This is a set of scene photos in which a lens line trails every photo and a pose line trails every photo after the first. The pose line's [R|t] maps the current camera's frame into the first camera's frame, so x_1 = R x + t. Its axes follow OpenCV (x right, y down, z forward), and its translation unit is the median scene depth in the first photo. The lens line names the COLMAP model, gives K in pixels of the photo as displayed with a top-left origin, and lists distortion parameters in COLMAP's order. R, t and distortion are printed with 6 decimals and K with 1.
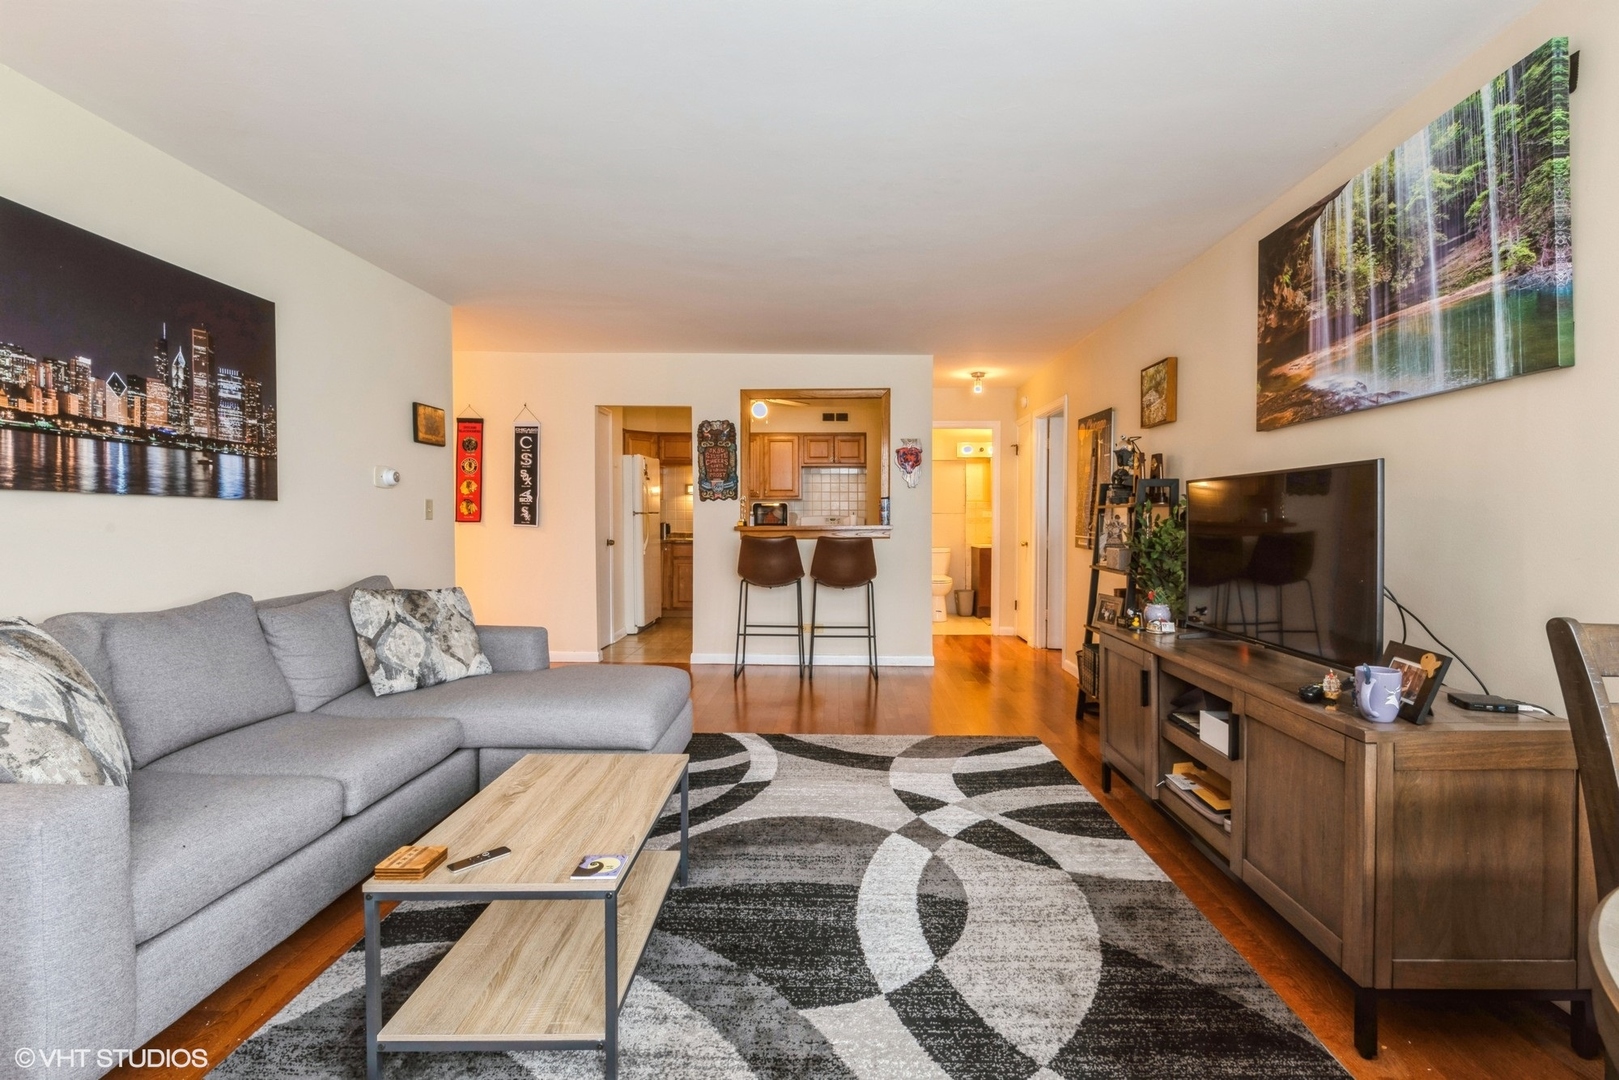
lens RADIAL K [[699.1, 0, 826.3], [0, 699.1, 530.3], [0, 0, 1]] dist [0.002951, 0.000133]
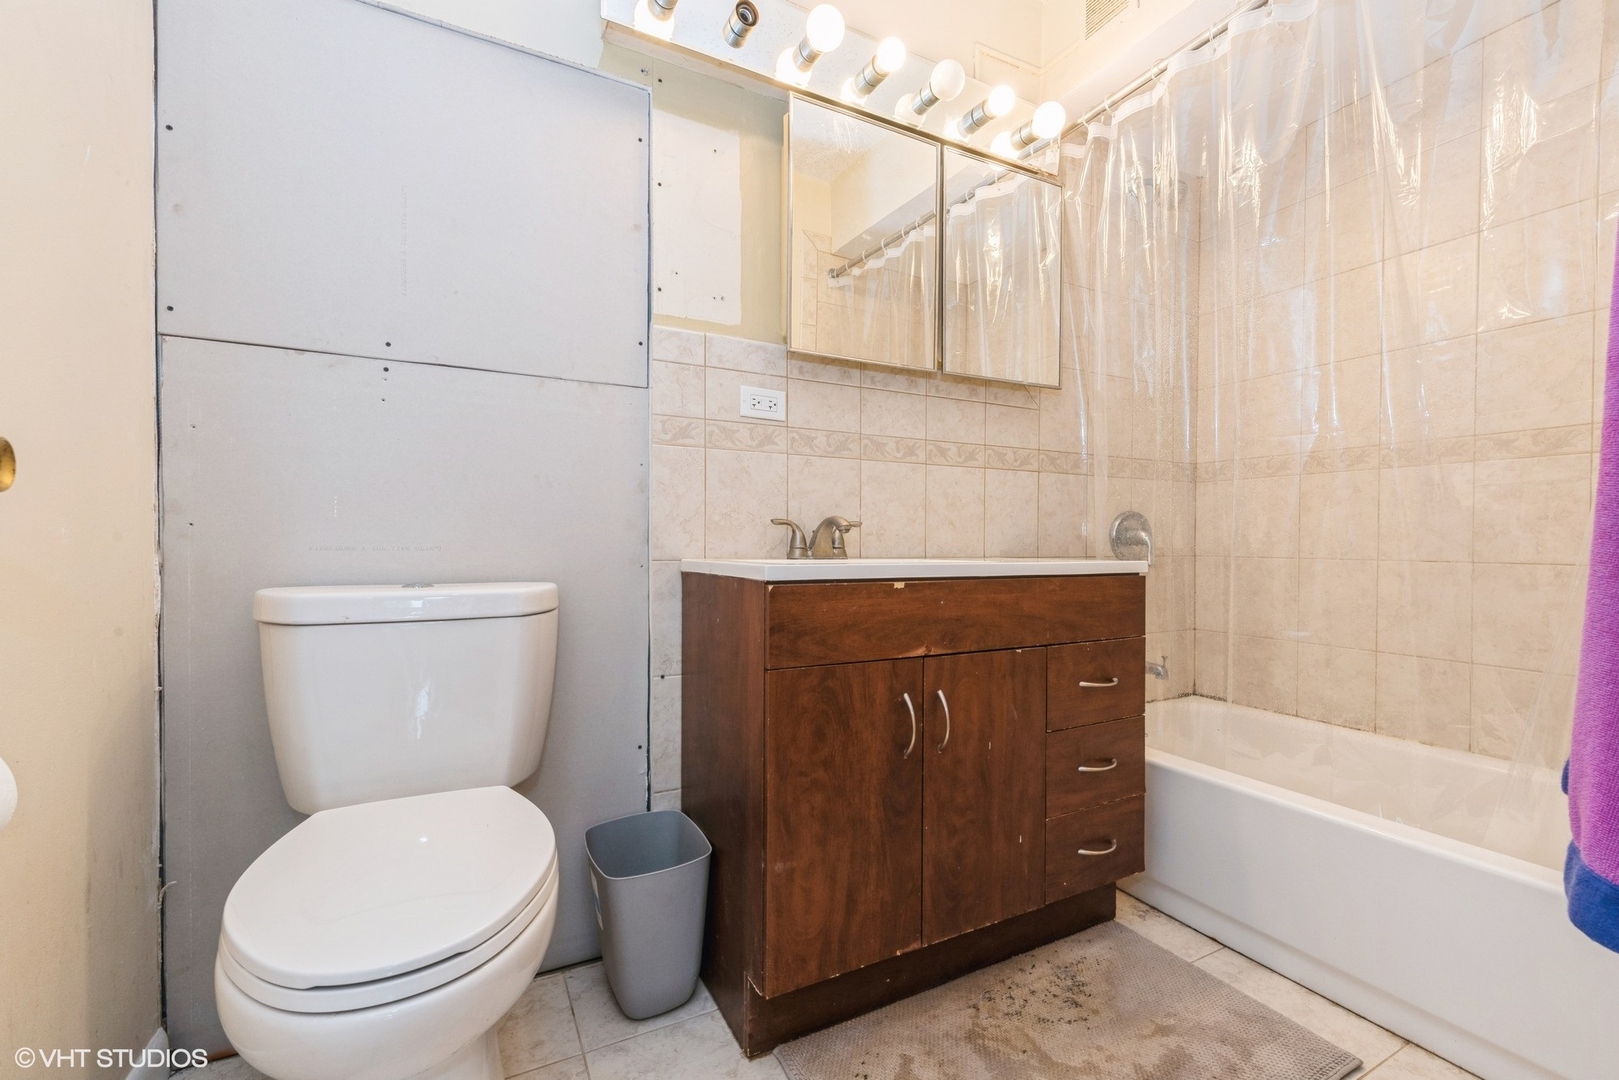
lens RADIAL K [[699.1, 0, 814.5], [0, 699.1, 543.4], [0, 0, 1]] dist [0.002951, 0.000133]
pose [[0.882787, 0.001609, 0.469772, 0.153193], [0.004547, 0.999918, -0.011969, 0.018305], [-0.469752, 0.012702, 0.882707, 0.824034]]
